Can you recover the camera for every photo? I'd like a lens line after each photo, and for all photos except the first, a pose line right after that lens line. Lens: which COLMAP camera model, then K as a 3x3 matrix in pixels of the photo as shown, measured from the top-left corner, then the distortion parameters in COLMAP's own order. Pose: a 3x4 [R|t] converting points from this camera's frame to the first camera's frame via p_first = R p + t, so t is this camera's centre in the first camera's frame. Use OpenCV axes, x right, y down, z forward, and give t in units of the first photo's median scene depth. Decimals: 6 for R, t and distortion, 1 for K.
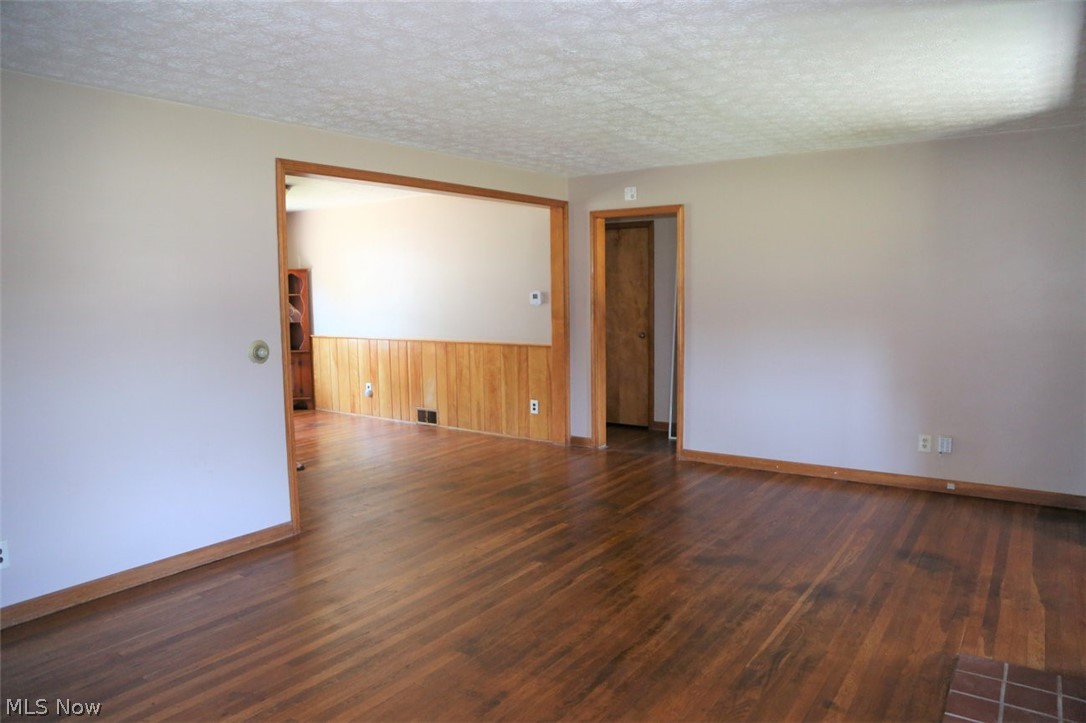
lens RADIAL K [[739.2, 0, 546.2], [0, 739.2, 363.4], [0, 0, 1]] dist [-0.119690, 0.068413]
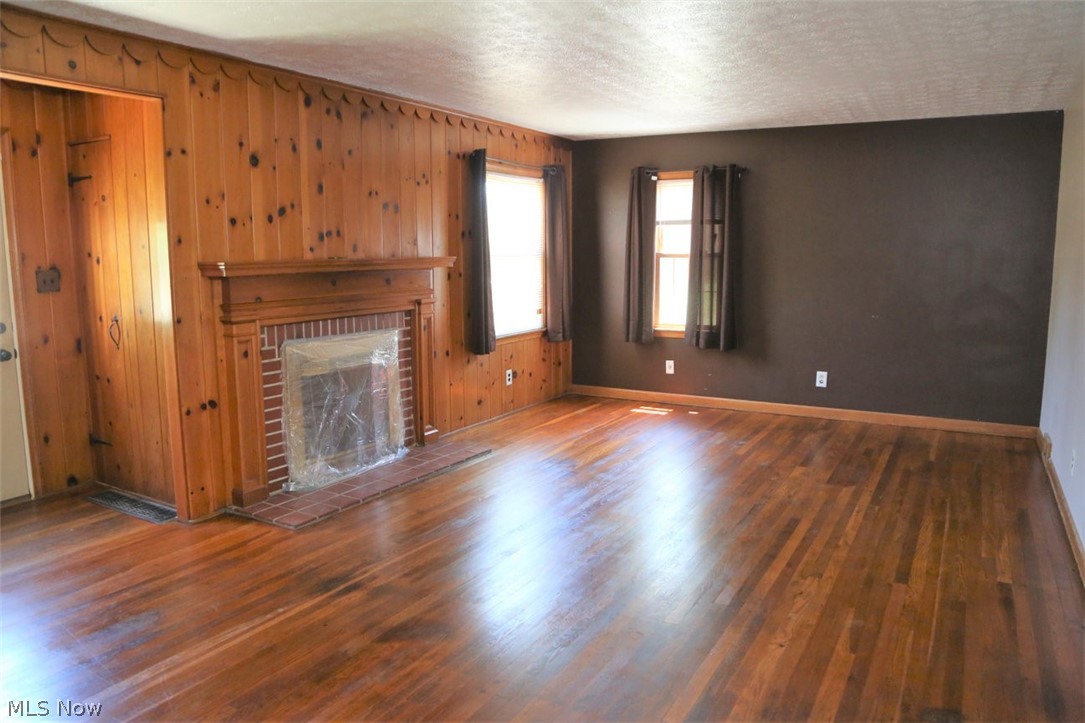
lens RADIAL K [[738.5, 0, 545.7], [0, 738.5, 363.4], [0, 0, 1]] dist [-0.119690, 0.068413]
pose [[-0.996373, 0.029214, -0.079916, 0.174785], [0.008113, 0.967550, 0.252551, -0.171810], [0.084701, 0.250987, -0.964278, 1.774060]]
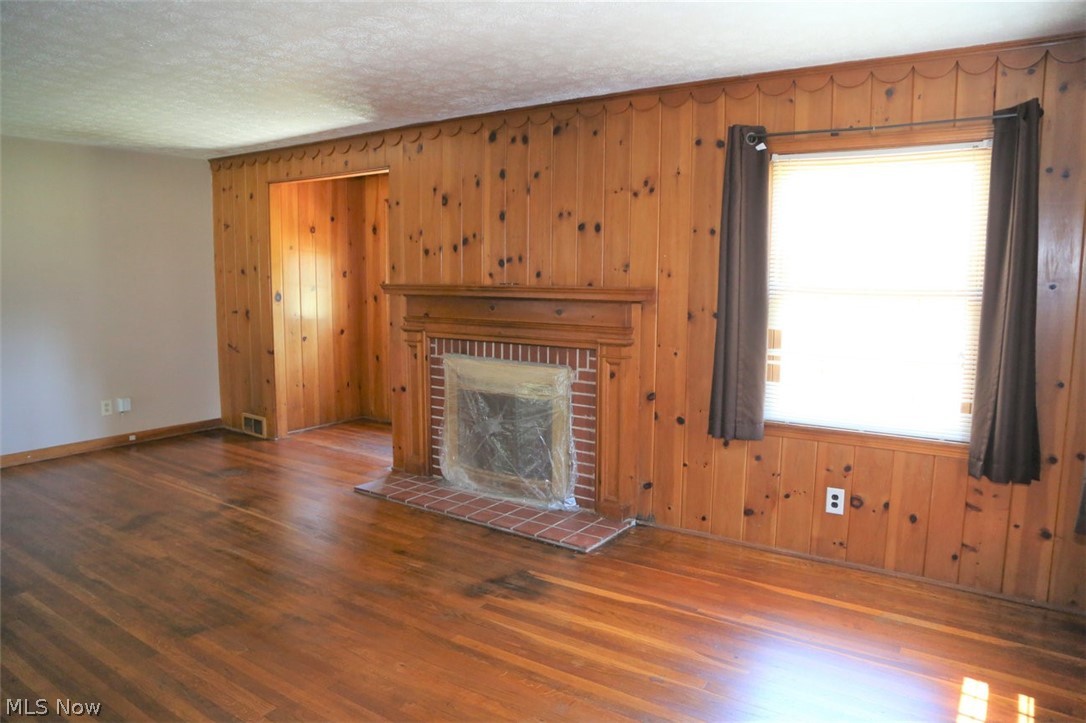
lens RADIAL K [[739.2, 0, 546.2], [0, 739.2, 363.4], [0, 0, 1]] dist [-0.119690, 0.068413]
pose [[-0.017307, -0.110082, 0.993772, -0.891705], [0.096227, 0.989123, 0.111243, -0.029005], [-0.995209, 0.097553, -0.006526, 0.408287]]
